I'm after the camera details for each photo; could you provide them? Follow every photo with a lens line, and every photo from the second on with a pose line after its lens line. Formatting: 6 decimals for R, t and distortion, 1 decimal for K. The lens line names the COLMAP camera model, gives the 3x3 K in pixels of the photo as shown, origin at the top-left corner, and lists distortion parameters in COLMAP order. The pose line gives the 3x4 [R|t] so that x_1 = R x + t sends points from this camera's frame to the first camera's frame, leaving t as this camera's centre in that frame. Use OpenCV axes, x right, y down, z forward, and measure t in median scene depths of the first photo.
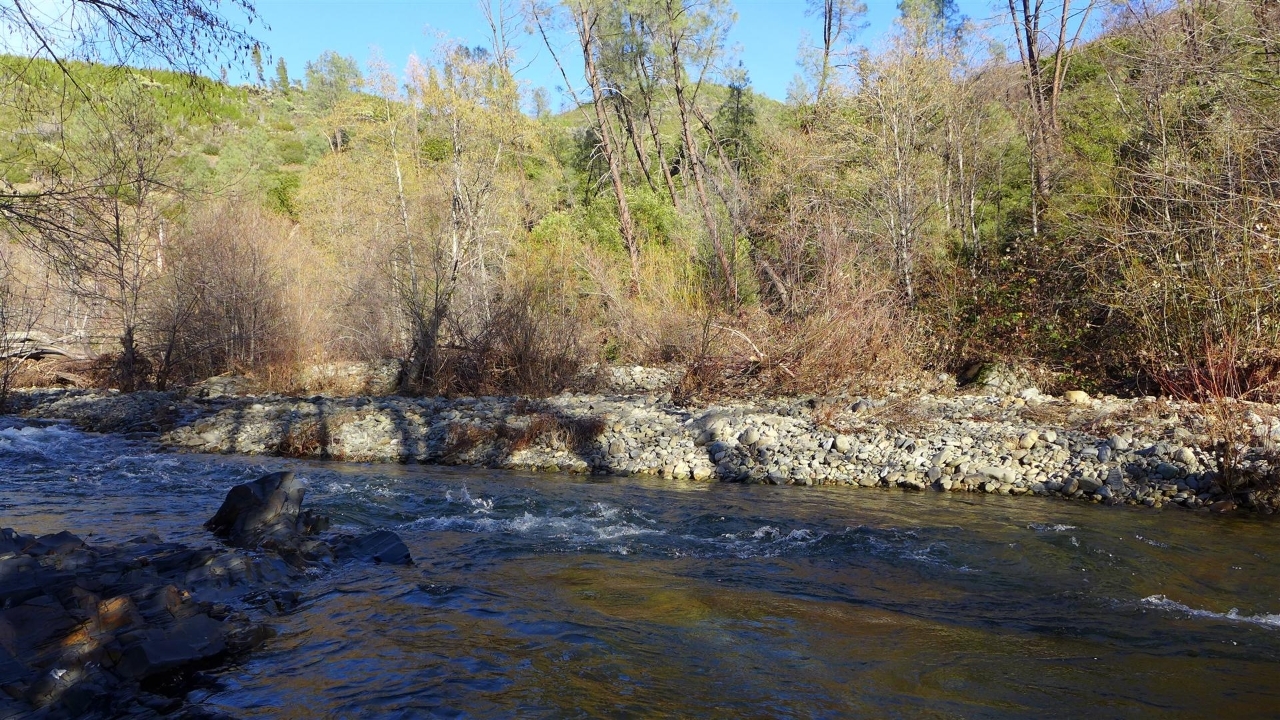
lens RADIAL K [[852.1, 0, 633.0], [0, 852.1, 355.8], [0, 0, 1]] dist [-0.044967, 0.017223]
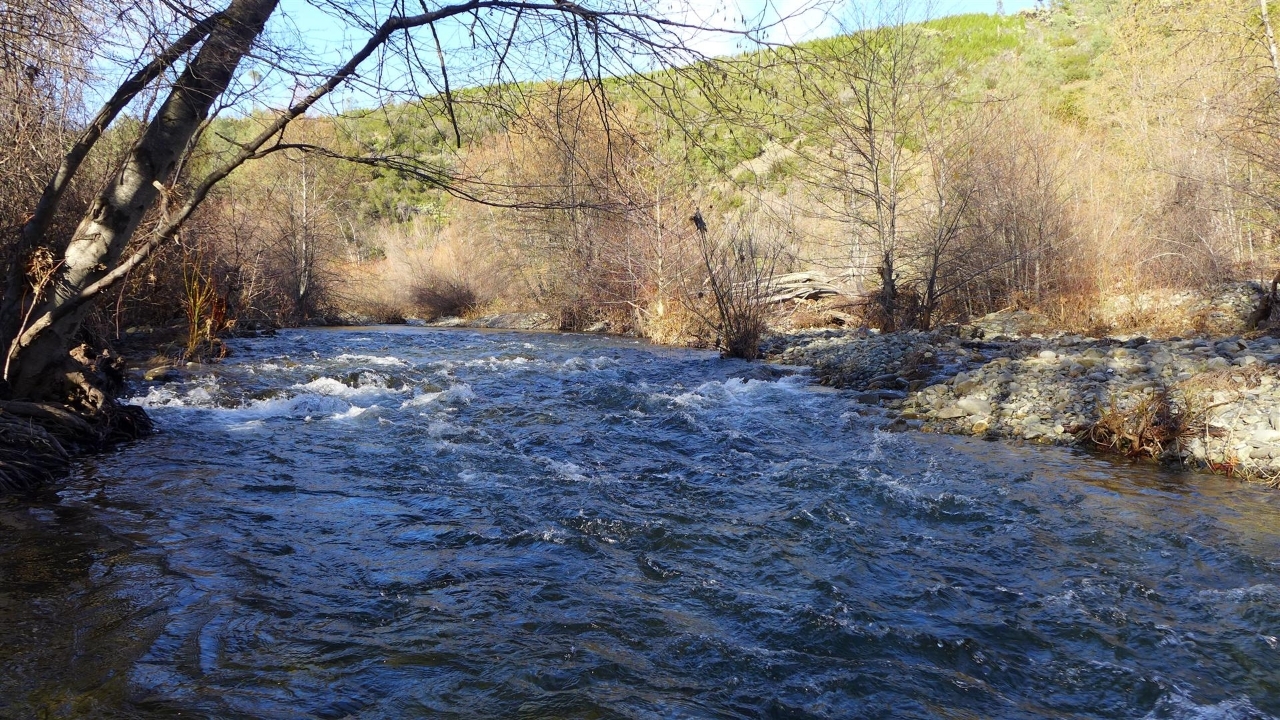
lens RADIAL K [[852.1, 0, 633.0], [0, 852.1, 355.8], [0, 0, 1]] dist [-0.044967, 0.017223]
pose [[0.645343, 0.017003, -0.763703, -0.104264], [0.039238, 0.997695, 0.055369, 0.008341], [0.762884, -0.065699, 0.643188, 0.228498]]
